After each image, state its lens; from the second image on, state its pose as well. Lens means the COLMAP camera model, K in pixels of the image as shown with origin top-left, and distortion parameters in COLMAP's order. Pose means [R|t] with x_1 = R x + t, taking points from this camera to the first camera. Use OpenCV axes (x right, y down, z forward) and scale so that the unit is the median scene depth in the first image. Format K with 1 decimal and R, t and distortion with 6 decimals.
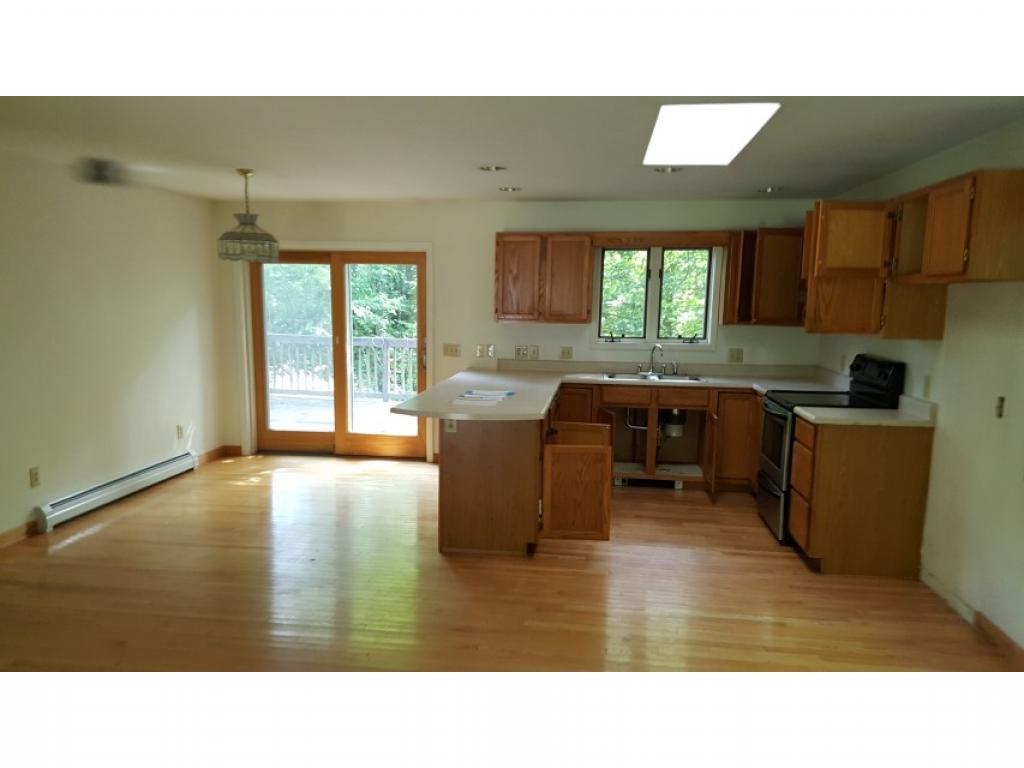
lens RADIAL K [[751.8, 0, 482.5], [0, 751.8, 415.6], [0, 0, 1]] dist [0.132842, -0.212023]
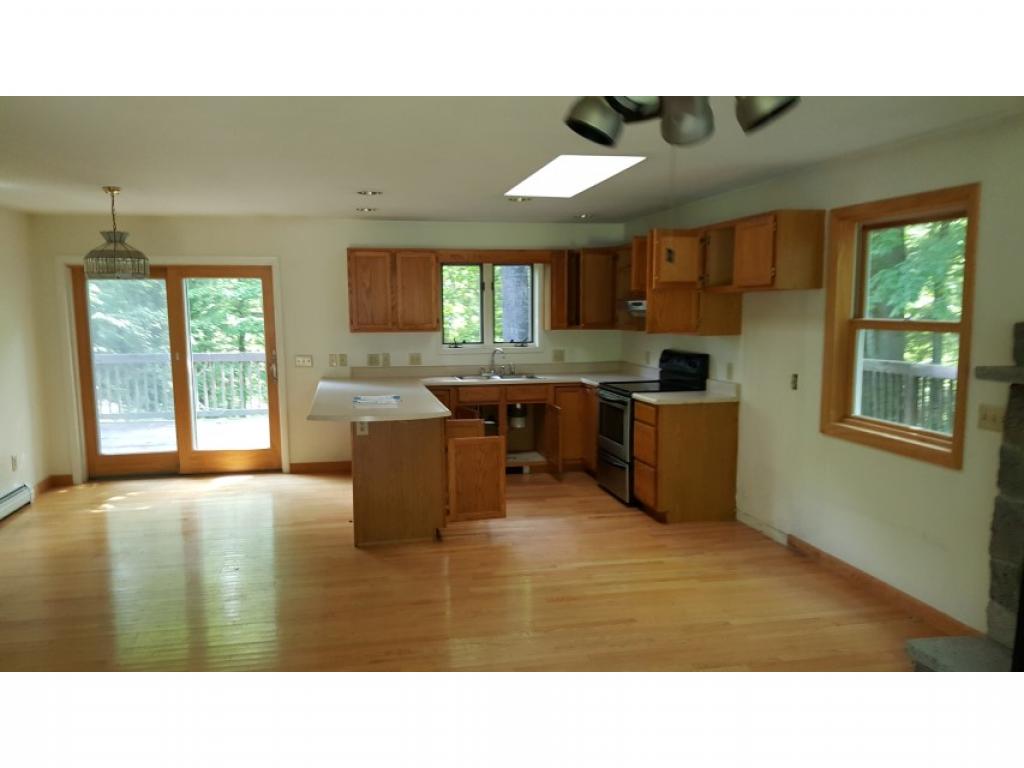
lens RADIAL K [[754.9, 0, 486.0], [0, 754.9, 406.8], [0, 0, 1]] dist [0.113108, -0.164534]
pose [[0.945903, -0.064608, 0.317951, -0.181767], [0.071975, 0.997340, -0.011467, 0.006251], [-0.316365, 0.033731, 0.948038, -0.077352]]
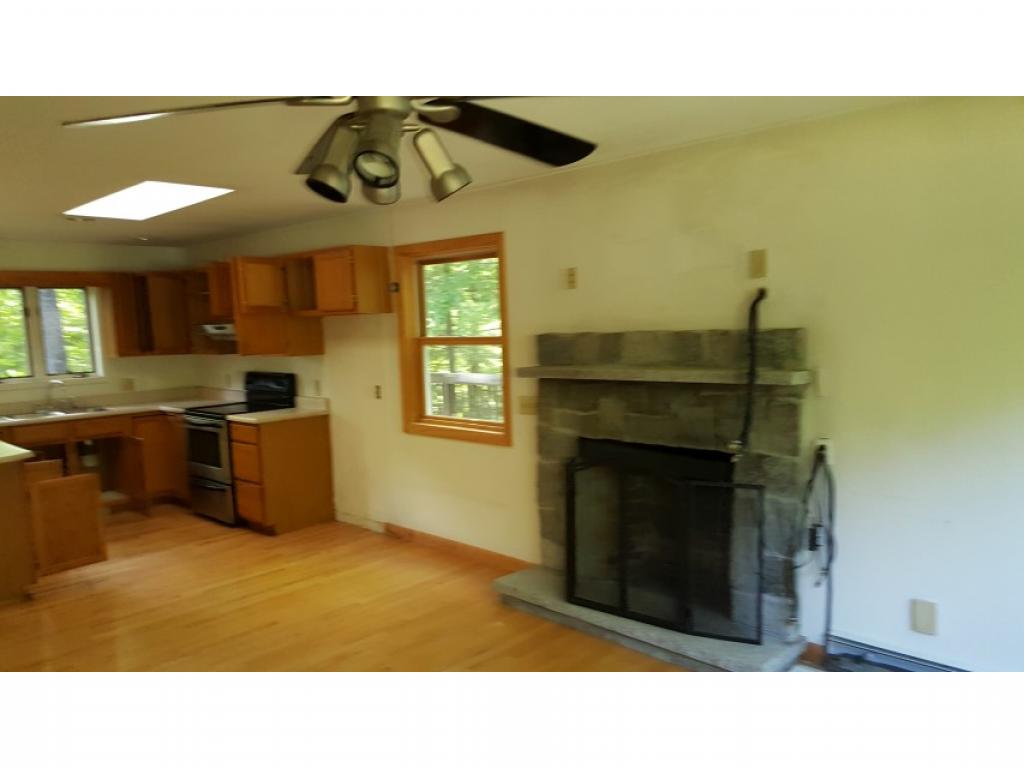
lens RADIAL K [[751.8, 0, 482.5], [0, 751.8, 415.6], [0, 0, 1]] dist [0.132842, -0.212023]
pose [[0.607873, -0.135388, 0.782407, -0.277788], [0.166700, 0.985157, 0.040958, 0.006309], [-0.776338, 0.105529, 0.621420, -0.093114]]
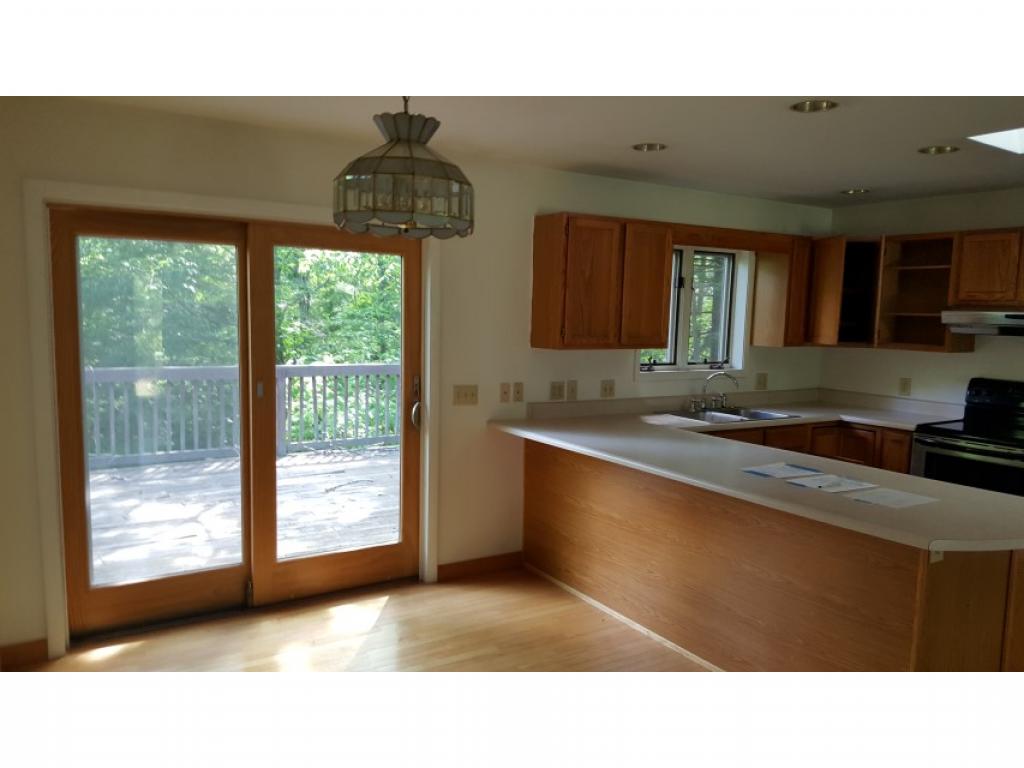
lens RADIAL K [[753.4, 0, 528.6], [0, 753.4, 402.1], [0, 0, 1]] dist [0.115304, -0.143635]
pose [[0.762572, -0.072464, 0.642832, -0.518259], [0.088363, 0.996060, 0.007459, -0.103733], [-0.640840, 0.051115, 0.765971, 0.626662]]
